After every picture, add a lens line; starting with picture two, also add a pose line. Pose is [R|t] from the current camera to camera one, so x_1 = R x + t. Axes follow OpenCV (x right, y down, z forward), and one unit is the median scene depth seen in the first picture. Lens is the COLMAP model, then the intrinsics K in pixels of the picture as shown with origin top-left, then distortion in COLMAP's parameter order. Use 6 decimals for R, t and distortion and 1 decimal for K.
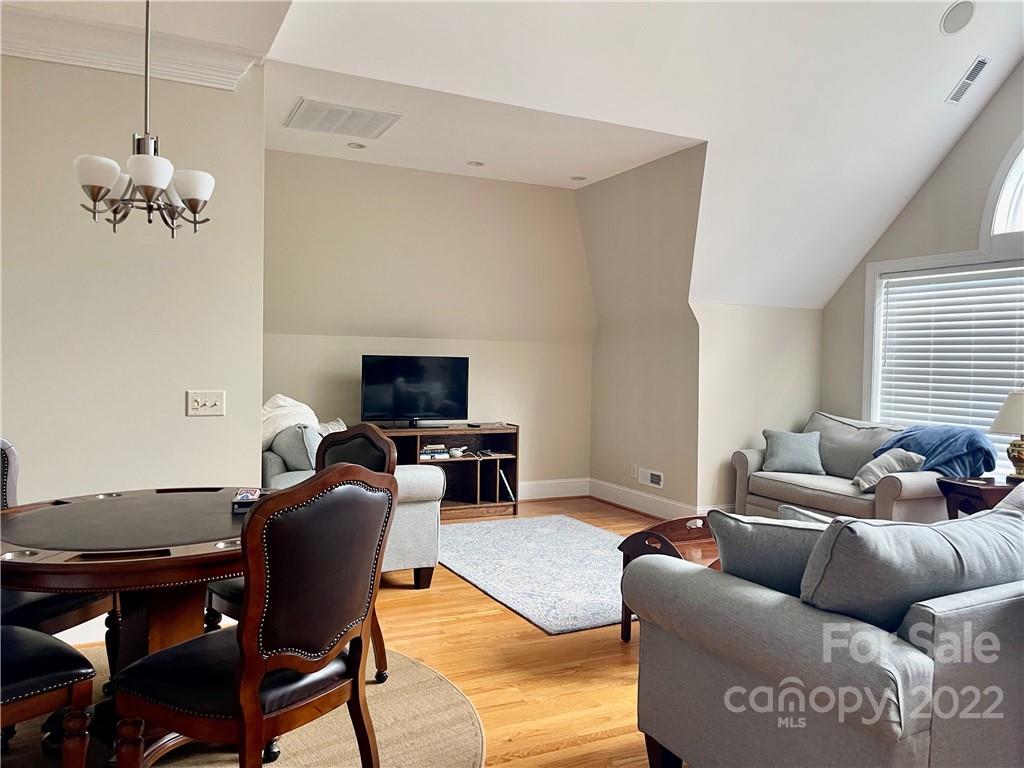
lens RADIAL K [[770.0, 0, 514.5], [0, 770.0, 378.1], [0, 0, 1]] dist [0.068590, -0.092024]
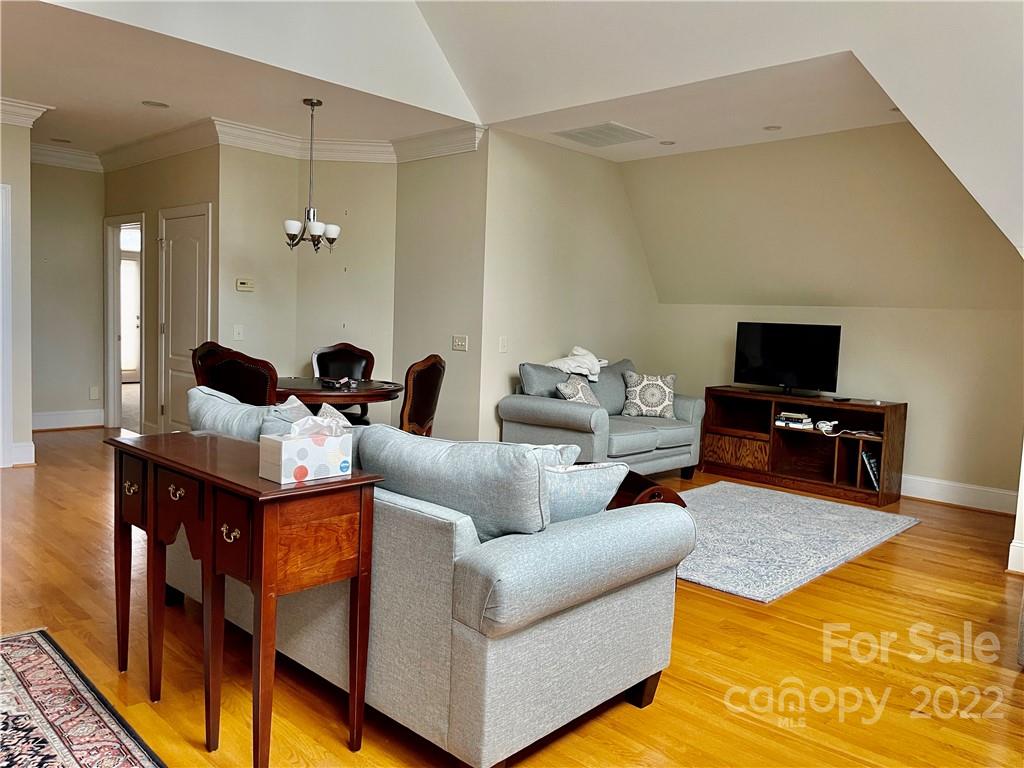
lens RADIAL K [[771.9, 0, 512.0], [0, 771.9, 384.0], [0, 0, 1]] dist [0.070359, -0.086644]
pose [[0.343853, 0.077821, -0.935793, 1.679221], [-0.053827, 0.996555, 0.063095, 0.011972], [0.937479, 0.028676, 0.346857, 0.732120]]
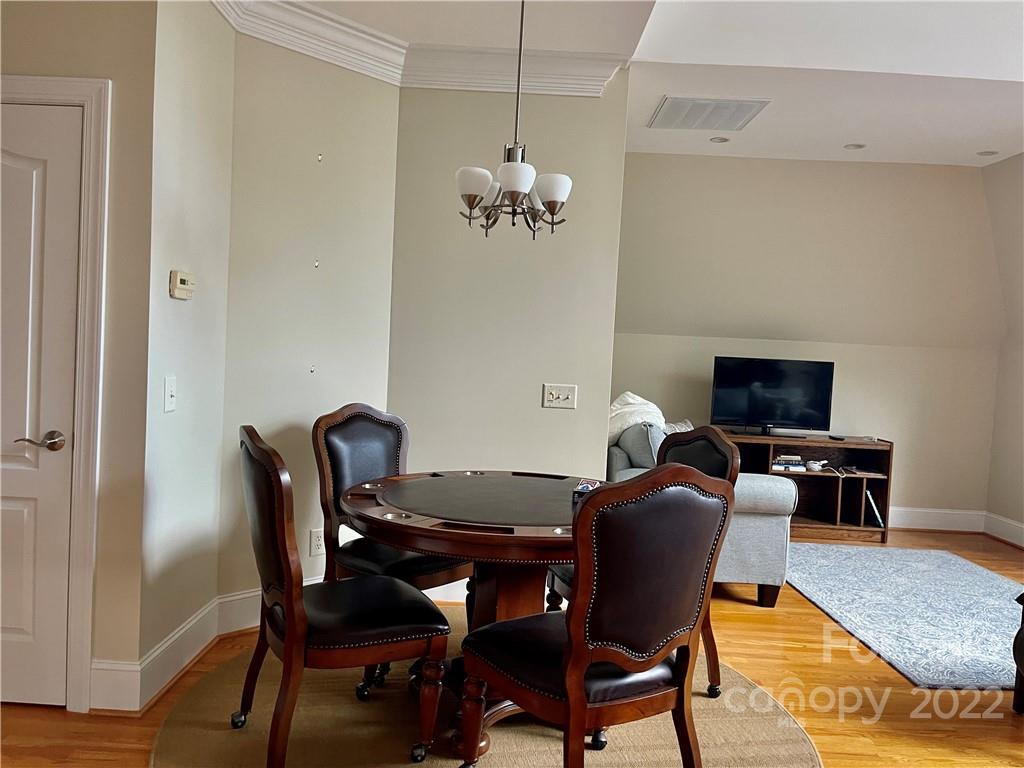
lens RADIAL K [[771.9, 0, 512.0], [0, 771.9, 384.0], [0, 0, 1]] dist [0.070359, -0.086644]
pose [[0.897105, 0.047215, -0.439287, 0.009838], [-0.045139, 0.998865, 0.015178, 0.003195], [0.439505, 0.006213, 0.898219, 0.025519]]
